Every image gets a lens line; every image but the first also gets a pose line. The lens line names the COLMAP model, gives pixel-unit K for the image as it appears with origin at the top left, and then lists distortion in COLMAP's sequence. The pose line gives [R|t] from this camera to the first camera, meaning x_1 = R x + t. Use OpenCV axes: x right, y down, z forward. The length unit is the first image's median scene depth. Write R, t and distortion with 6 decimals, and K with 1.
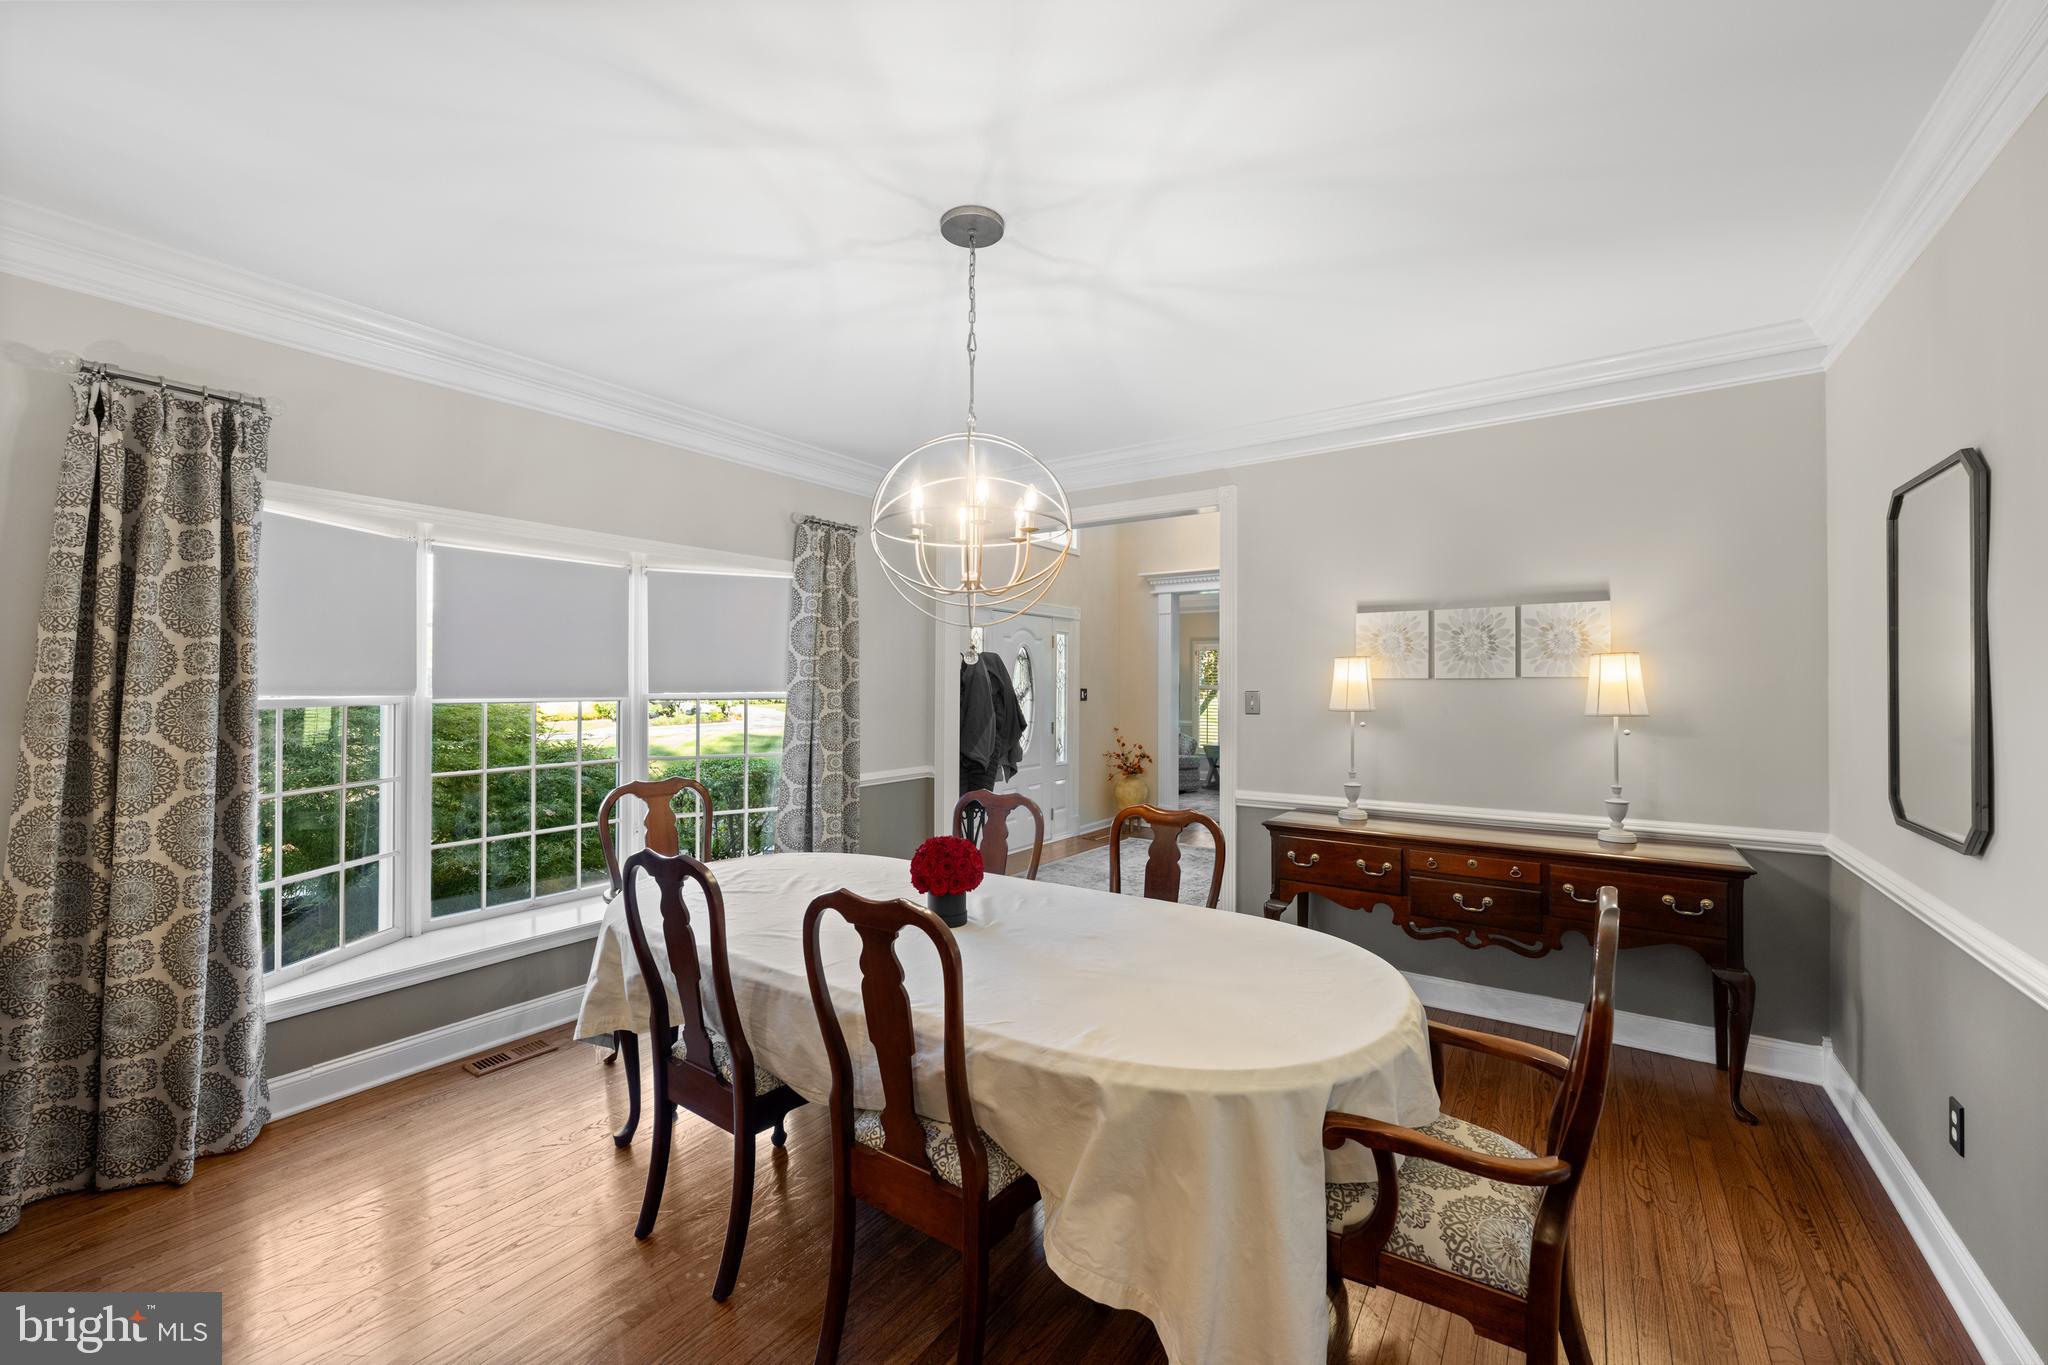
lens RADIAL K [[816.4, 0, 1016.0], [0, 816.4, 686.0], [0, 0, 1]] dist [0.001820, -0.000064]
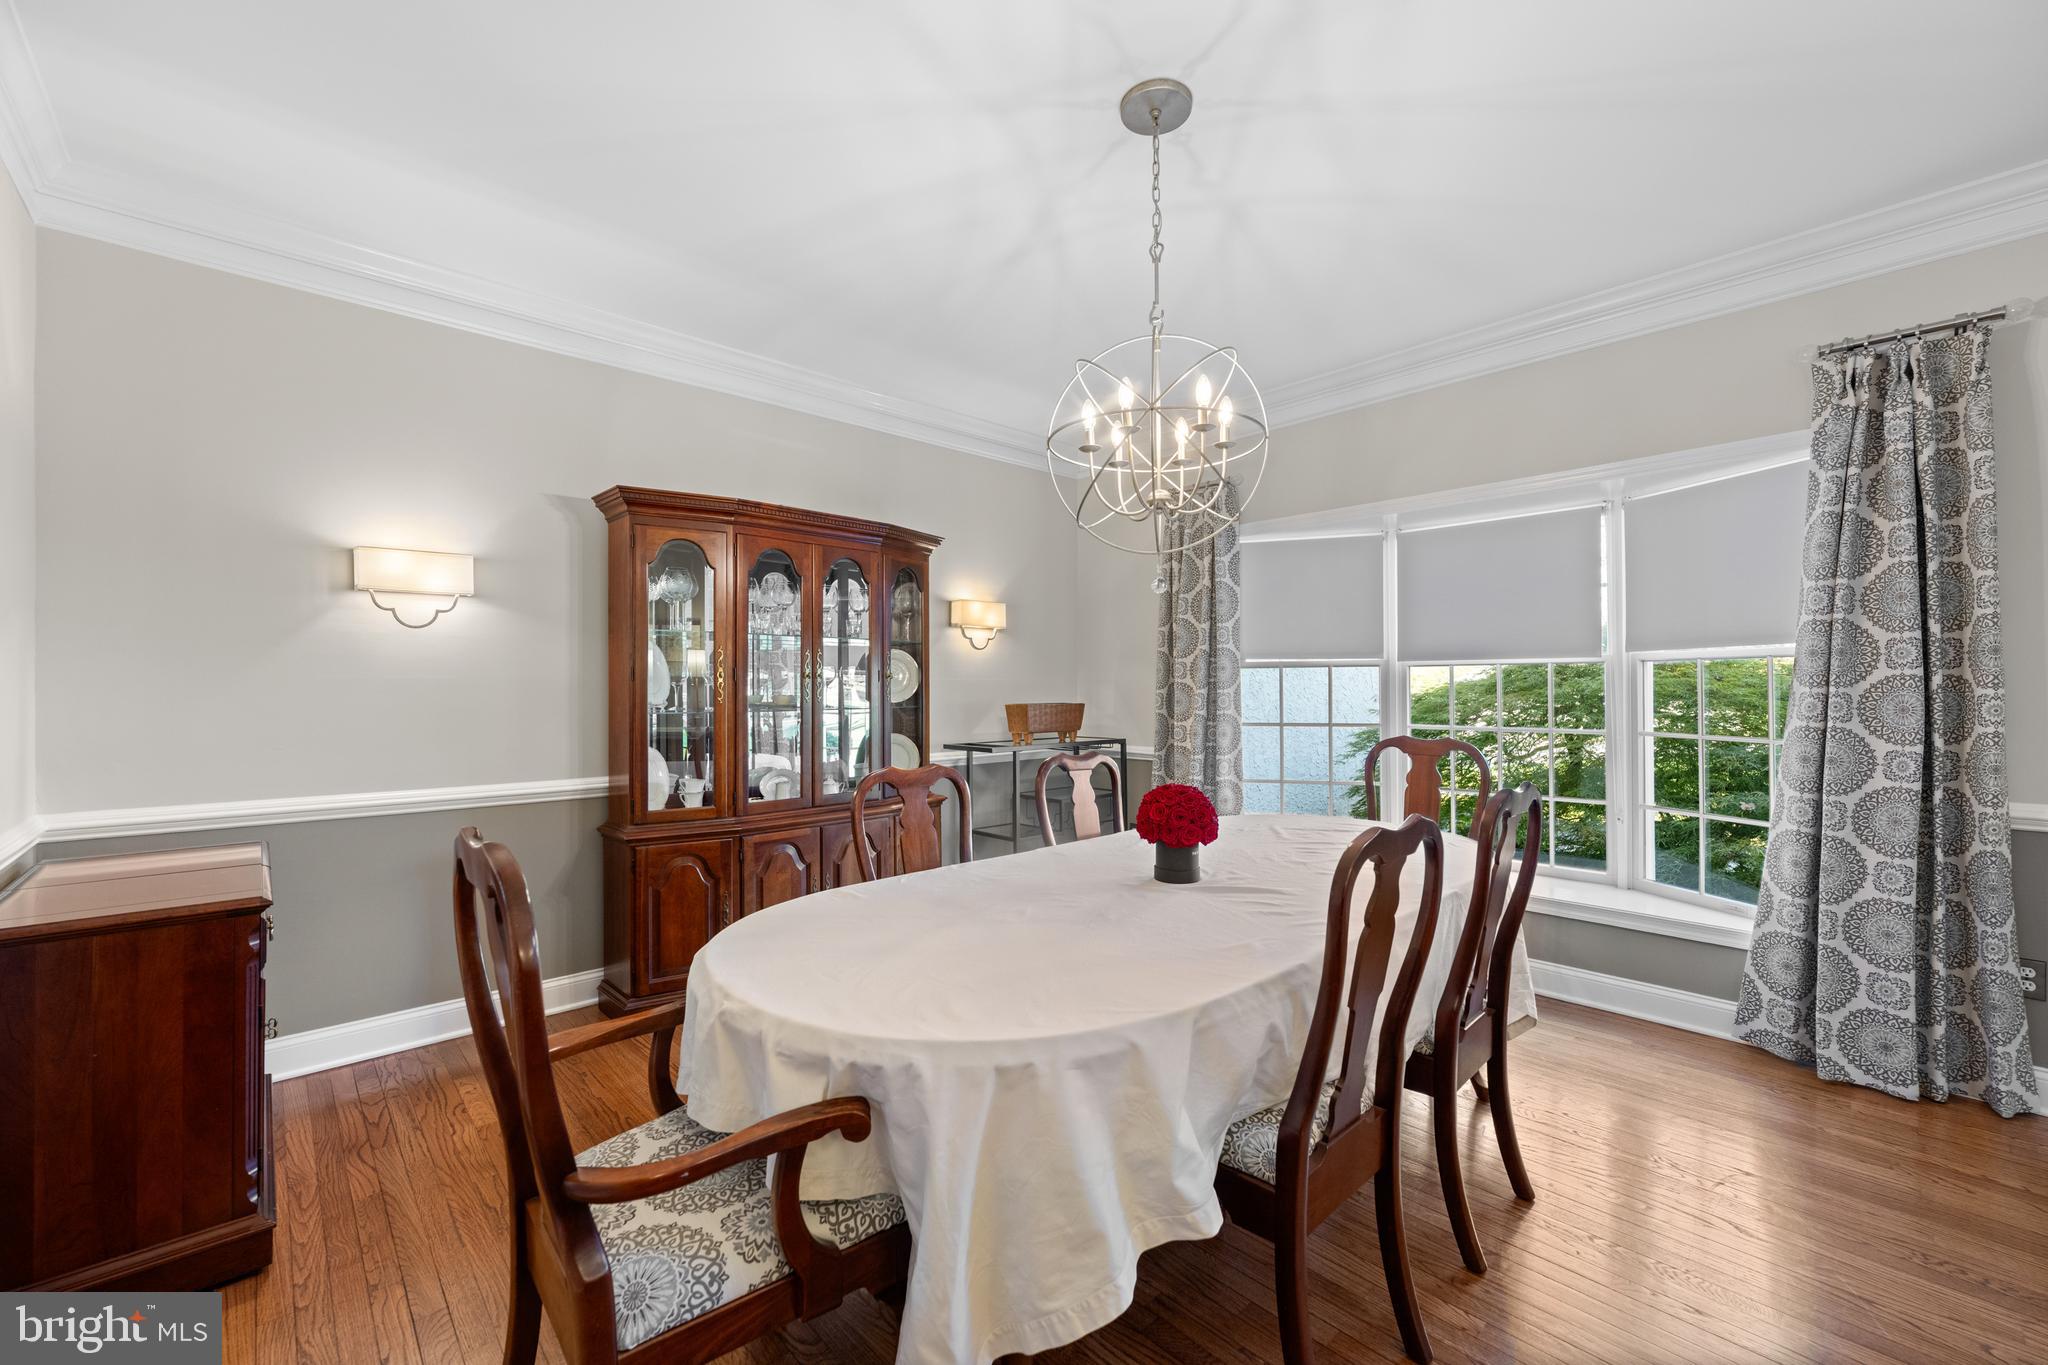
lens RADIAL K [[816.4, 0, 1012.4], [0, 816.4, 688.4], [0, 0, 1]] dist [0.001820, -0.000064]
pose [[-0.207338, 0.004436, -0.978259, 0.524438], [0.001598, 0.999990, 0.004195, 0.045729], [0.978268, -0.000693, -0.207343, 0.622838]]
